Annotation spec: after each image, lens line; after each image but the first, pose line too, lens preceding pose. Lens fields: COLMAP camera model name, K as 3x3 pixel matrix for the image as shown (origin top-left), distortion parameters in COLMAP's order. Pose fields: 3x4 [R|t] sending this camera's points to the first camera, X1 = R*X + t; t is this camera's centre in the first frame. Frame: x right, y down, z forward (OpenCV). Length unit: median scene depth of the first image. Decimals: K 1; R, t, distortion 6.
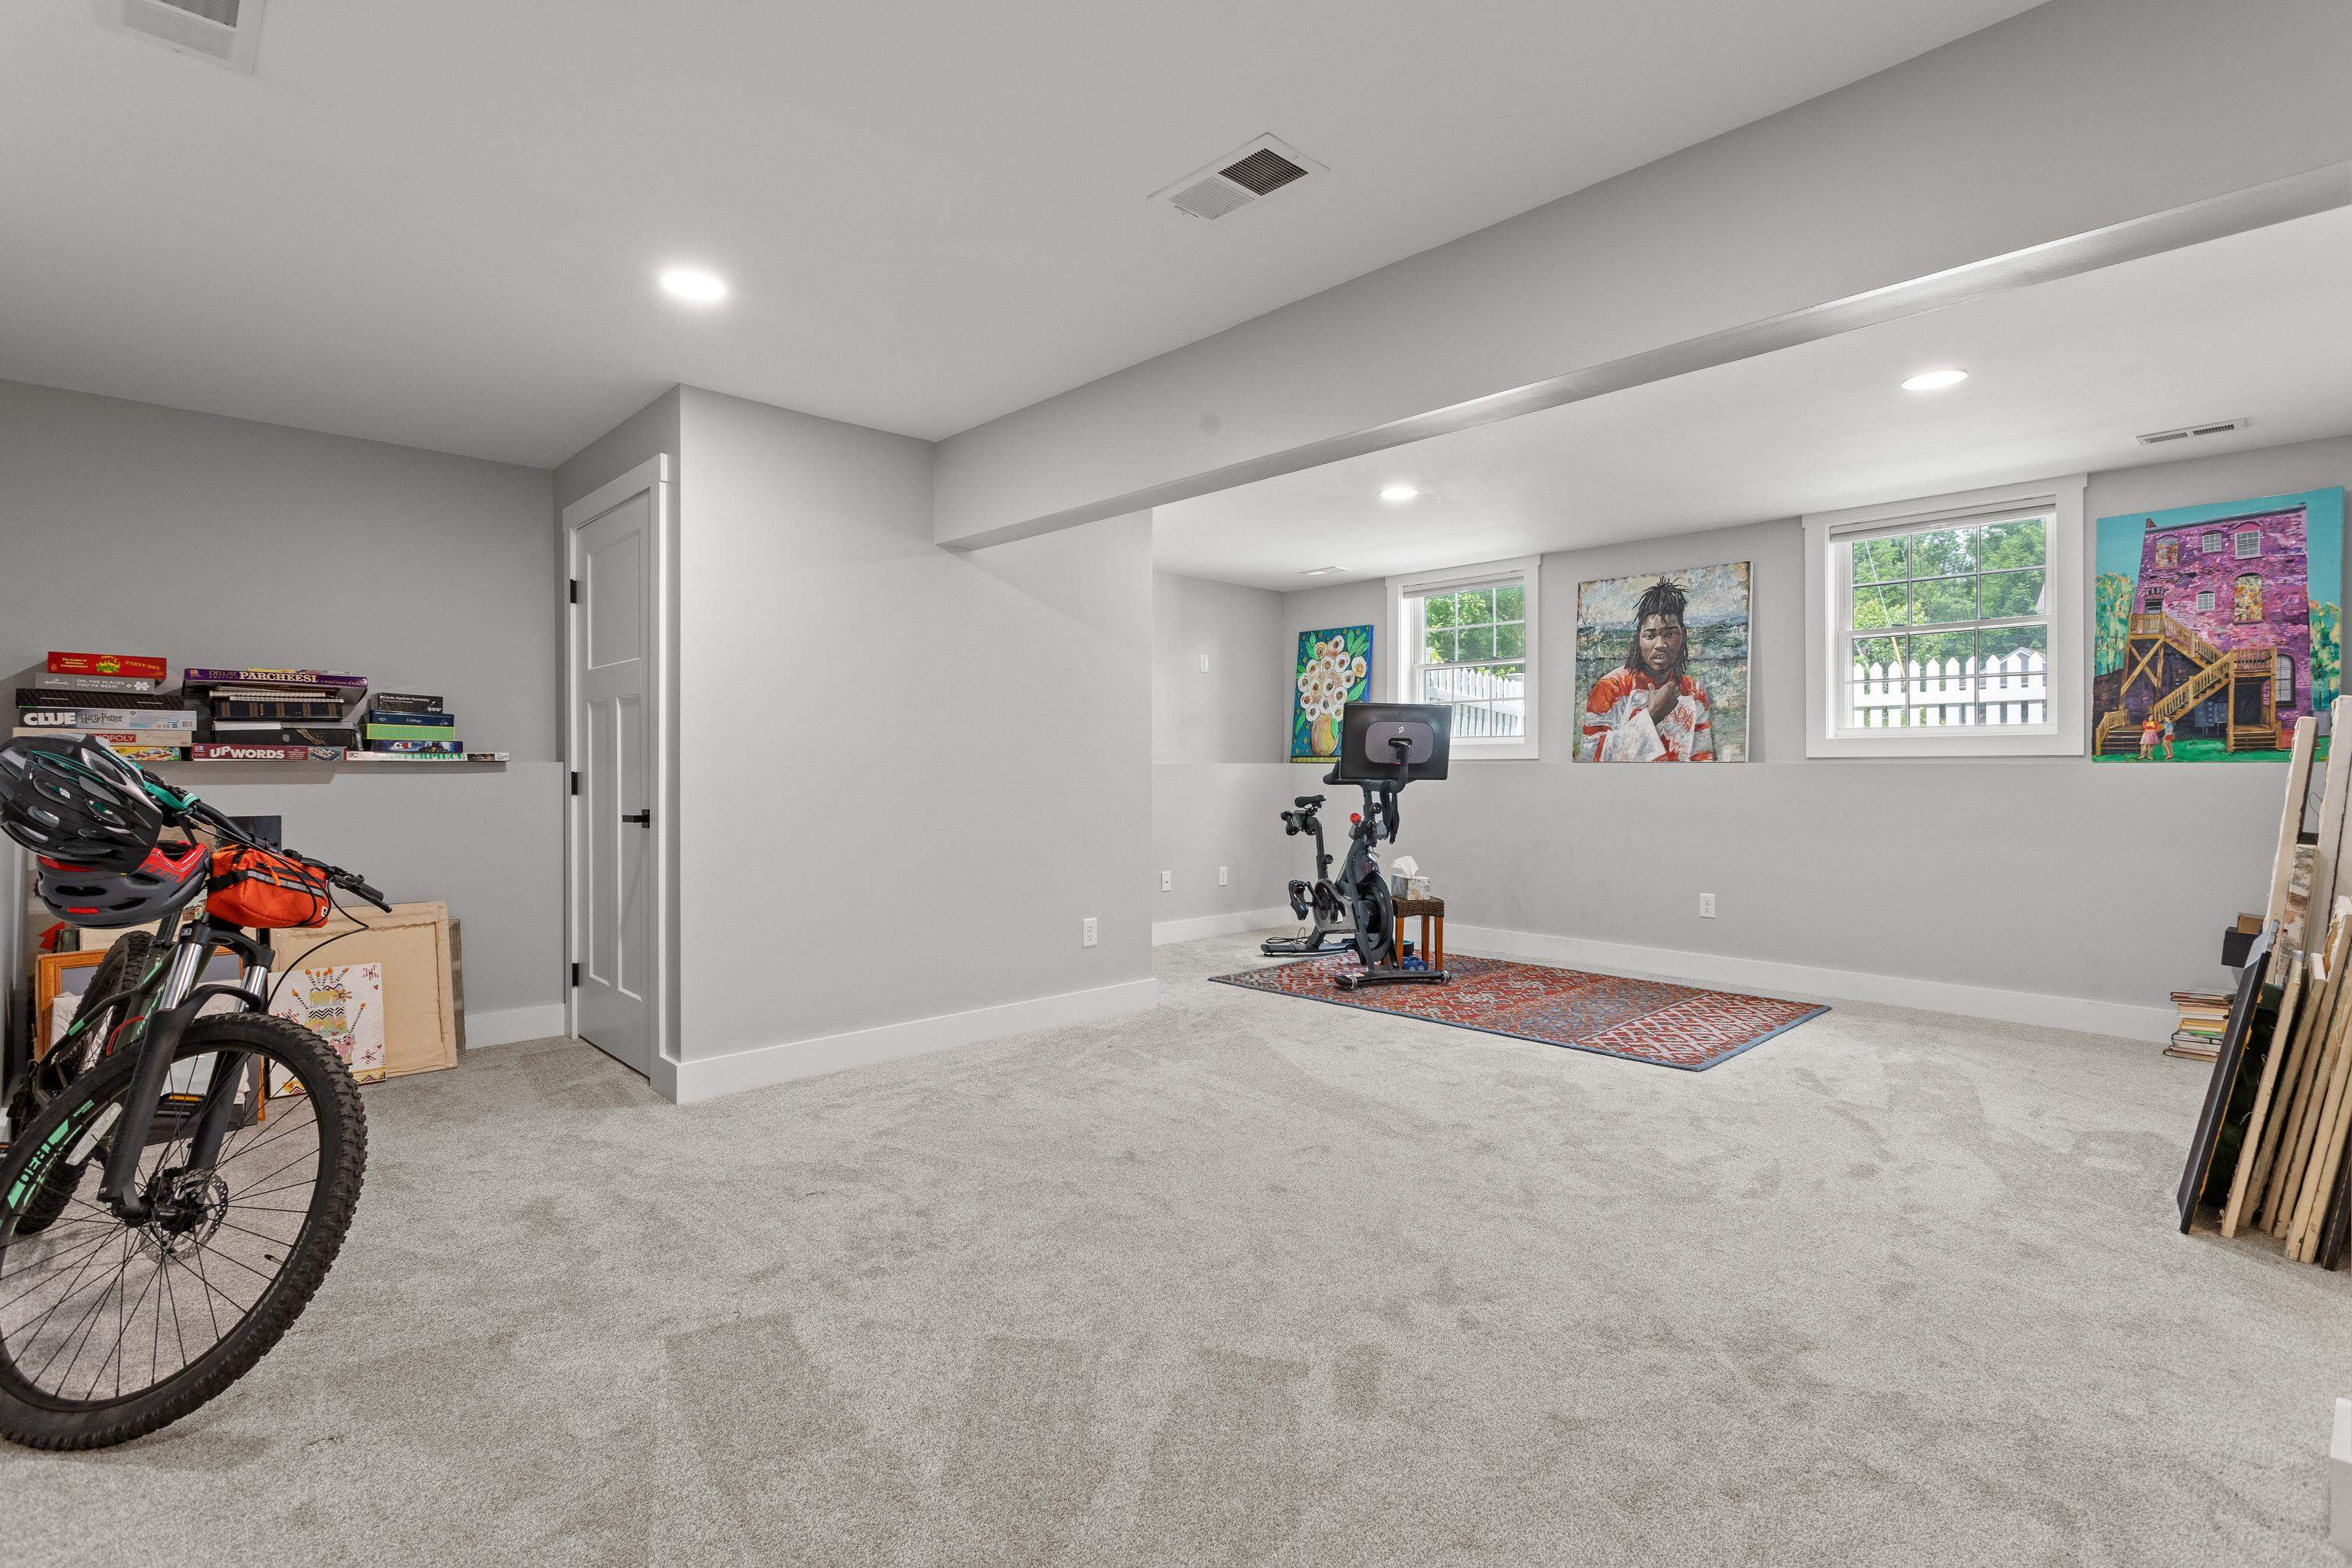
lens RADIAL K [[1114.3, 0, 1194.5], [0, 1114.3, 778.3], [0, 0, 1]] dist [-0.002219, 0.002324]
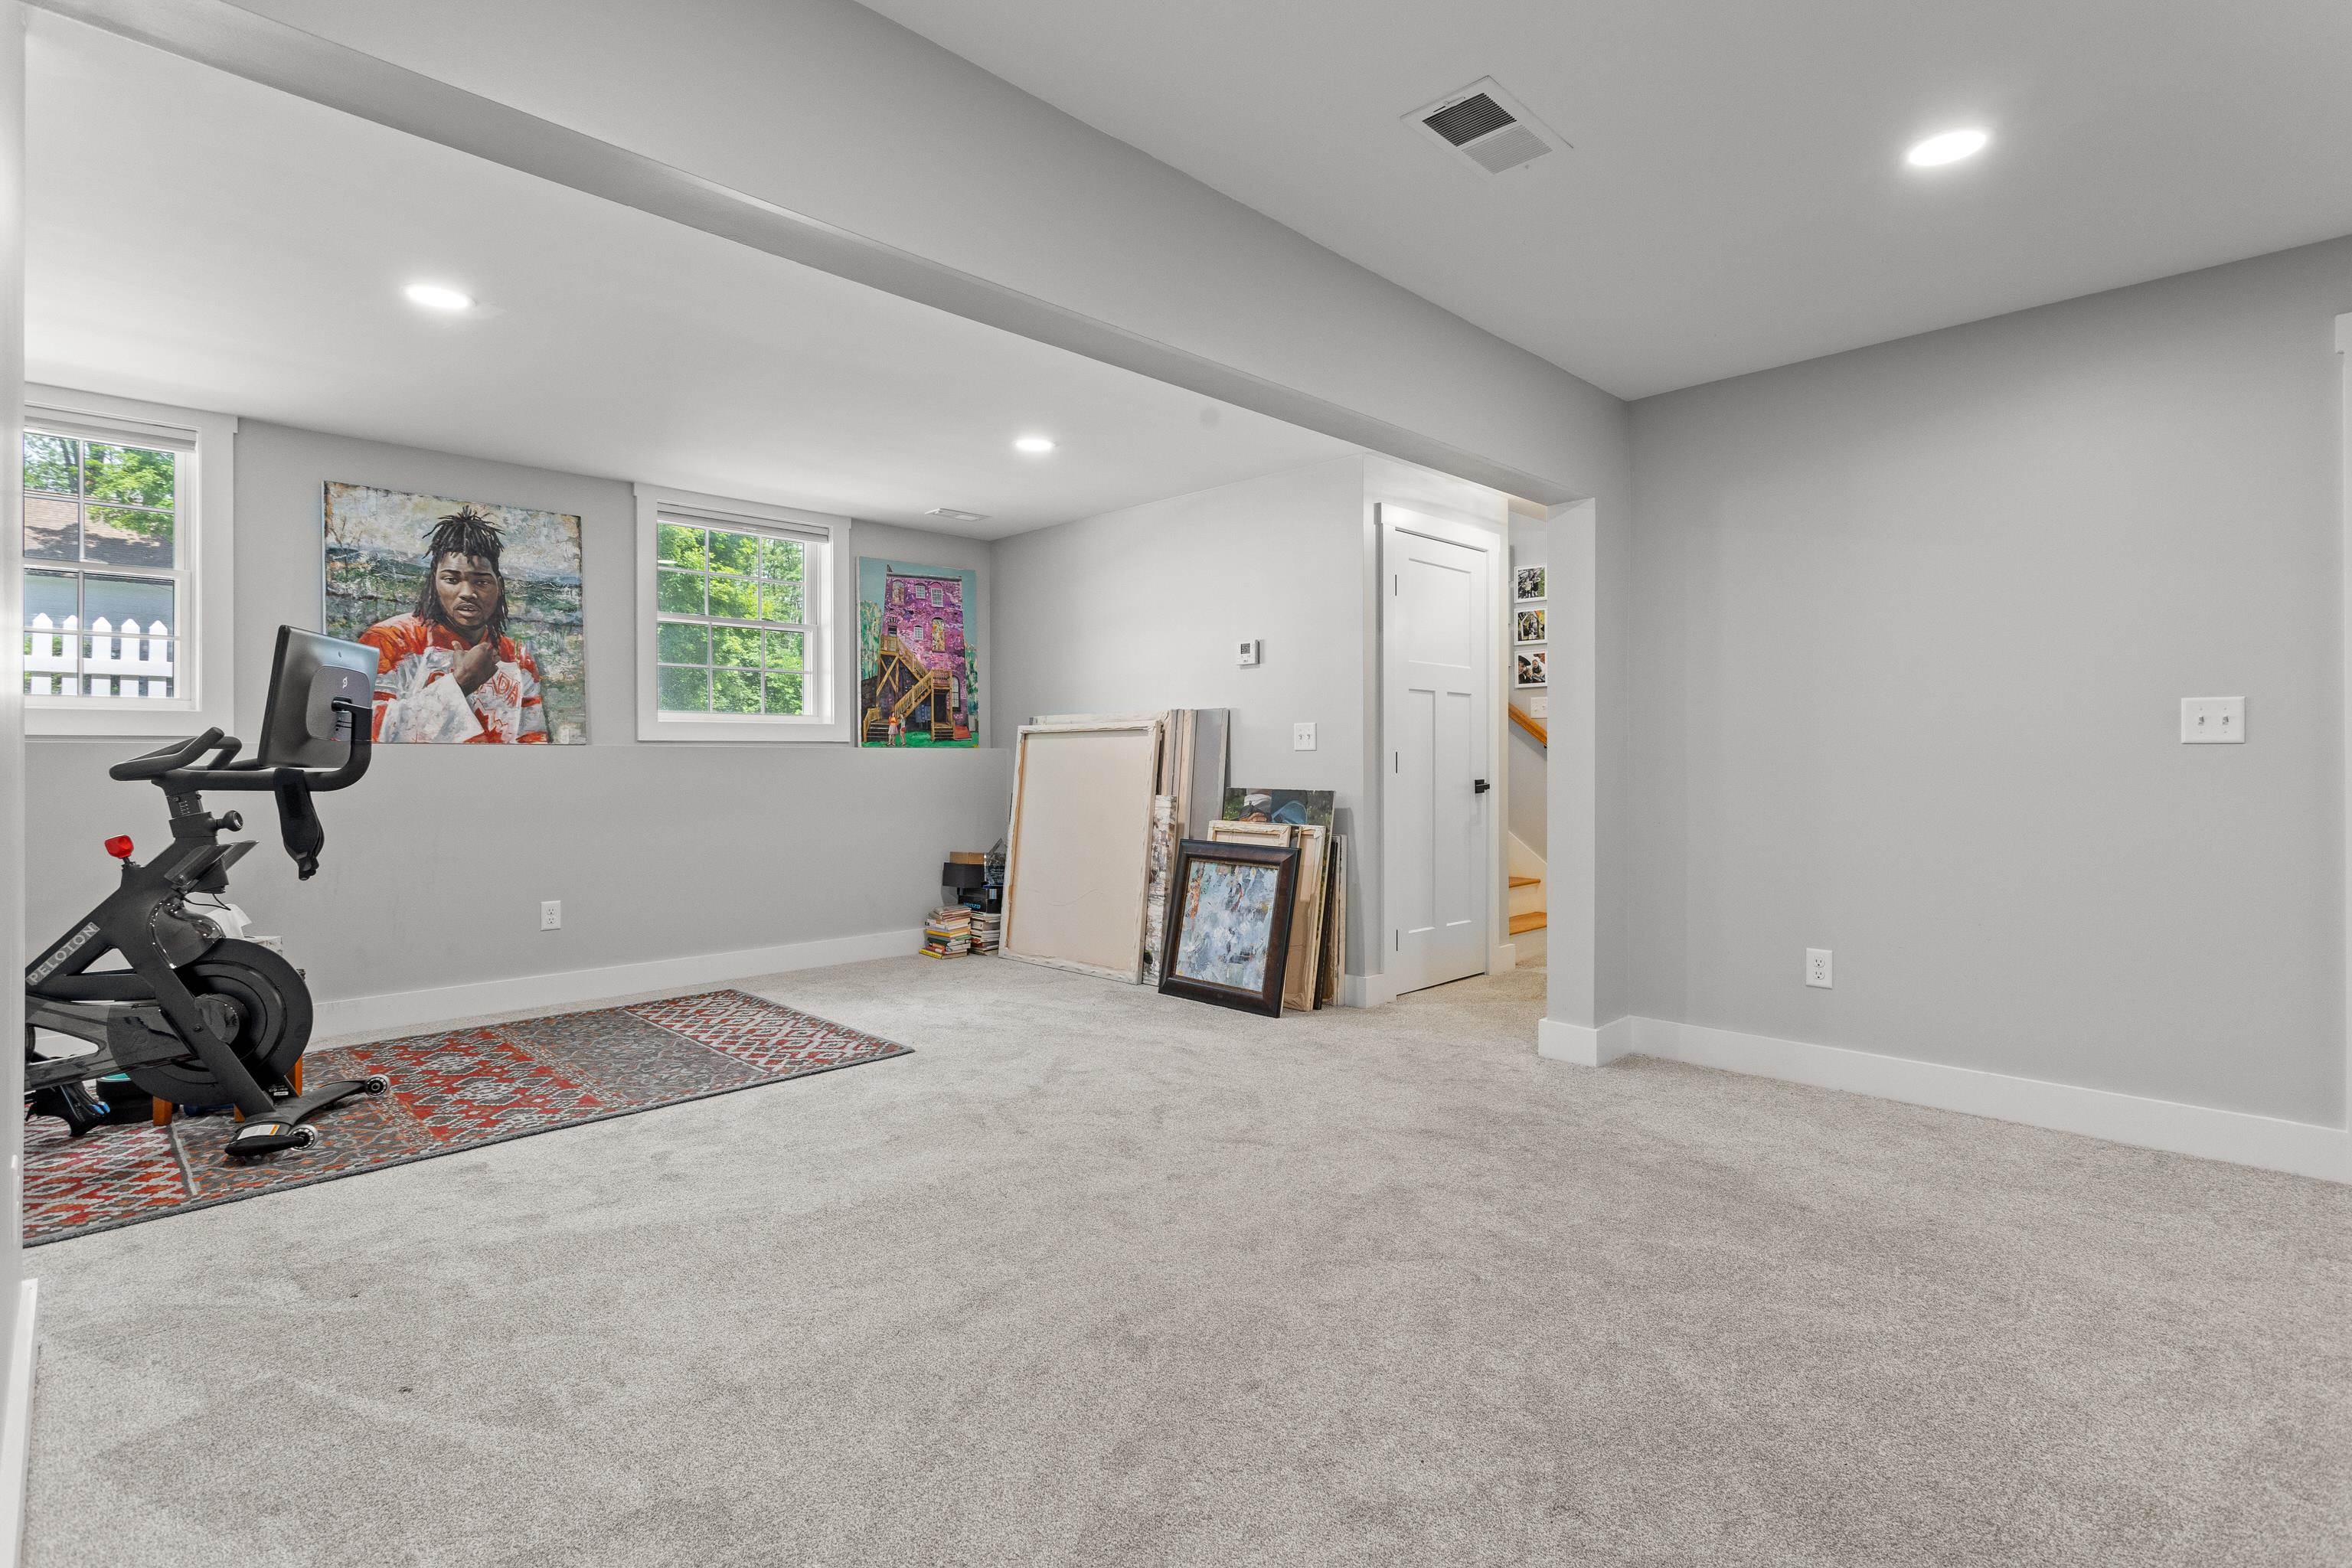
lens RADIAL K [[1114.3, 0, 1189.4], [0, 1114.3, 767.5], [0, 0, 1]] dist [-0.002219, 0.002324]
pose [[-0.015337, -0.012177, 0.999808, -0.474599], [0.009152, 0.999882, 0.012319, -0.003543], [-0.999840, 0.009339, -0.015224, 0.649108]]
